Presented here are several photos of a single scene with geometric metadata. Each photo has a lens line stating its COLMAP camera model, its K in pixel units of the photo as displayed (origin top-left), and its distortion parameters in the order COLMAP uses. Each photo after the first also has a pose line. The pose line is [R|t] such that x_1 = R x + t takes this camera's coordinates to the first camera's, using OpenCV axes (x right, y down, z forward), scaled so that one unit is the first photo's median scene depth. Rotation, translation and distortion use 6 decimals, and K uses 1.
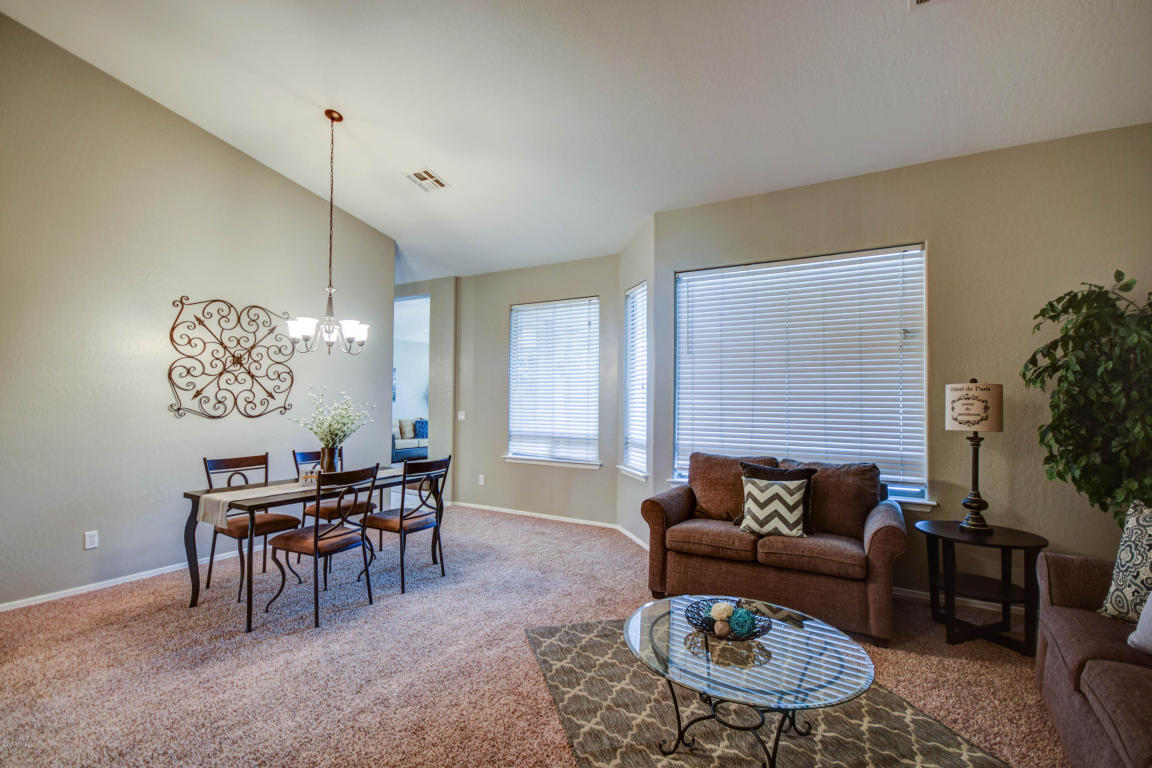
lens RADIAL K [[518.2, 0, 576.0], [0, 518.2, 384.0], [0, 0, 1]] dist [-0.001821, -0.000247]
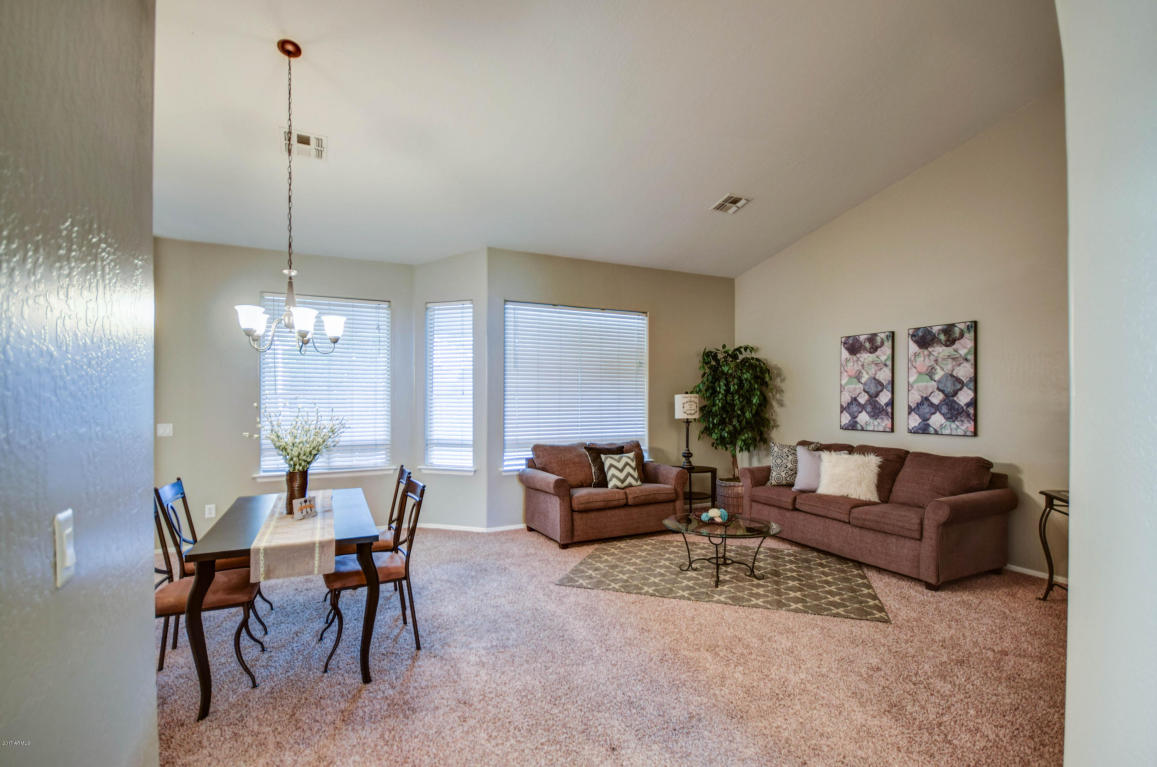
lens RADIAL K [[532.8, 0, 582.7], [0, 532.8, 397.9], [0, 0, 1]] dist [-0.002330, -0.000071]
pose [[0.547793, -0.004255, 0.836603, -1.067006], [-0.017957, 0.999697, 0.016842, -0.013031], [-0.836421, -0.024248, 0.547551, 0.208148]]
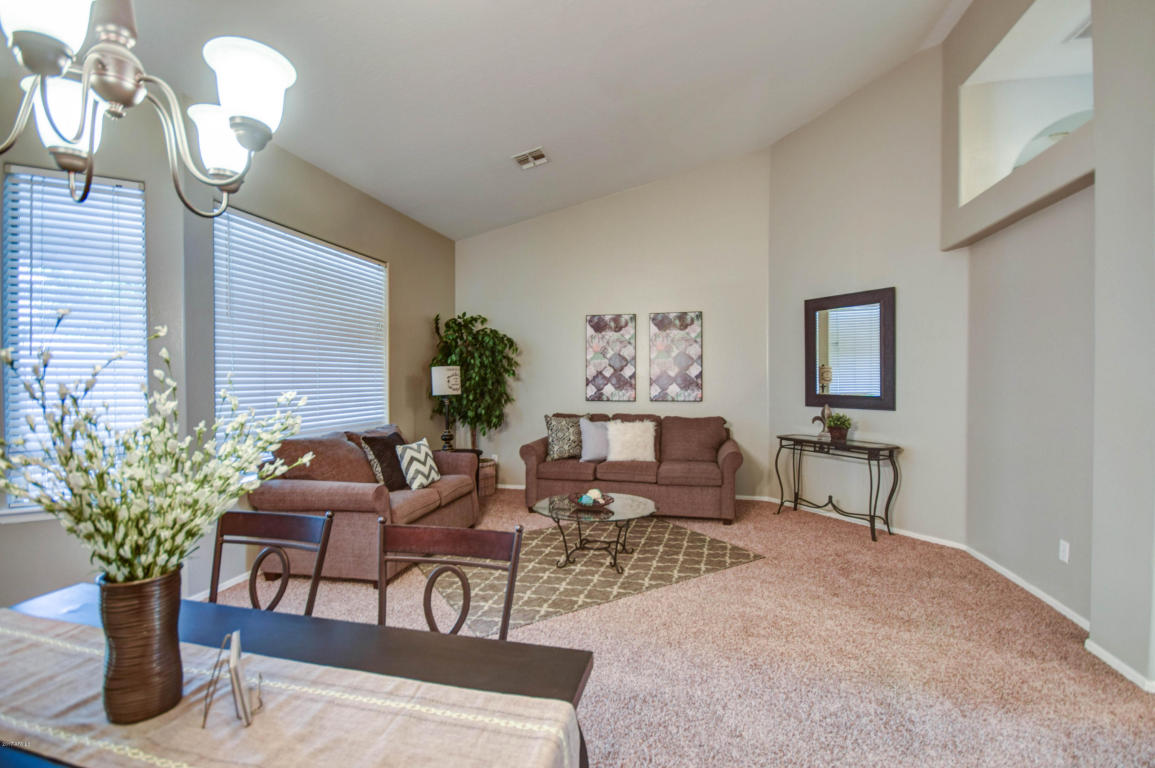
lens RADIAL K [[519.6, 0, 577.5], [0, 519.6, 384.0], [0, 0, 1]] dist [-0.001821, -0.000247]
pose [[-0.291632, -0.014369, 0.956423, -0.896653], [-0.024176, 0.999678, 0.007647, 0.030623], [-0.956225, -0.020893, -0.291886, 1.011271]]
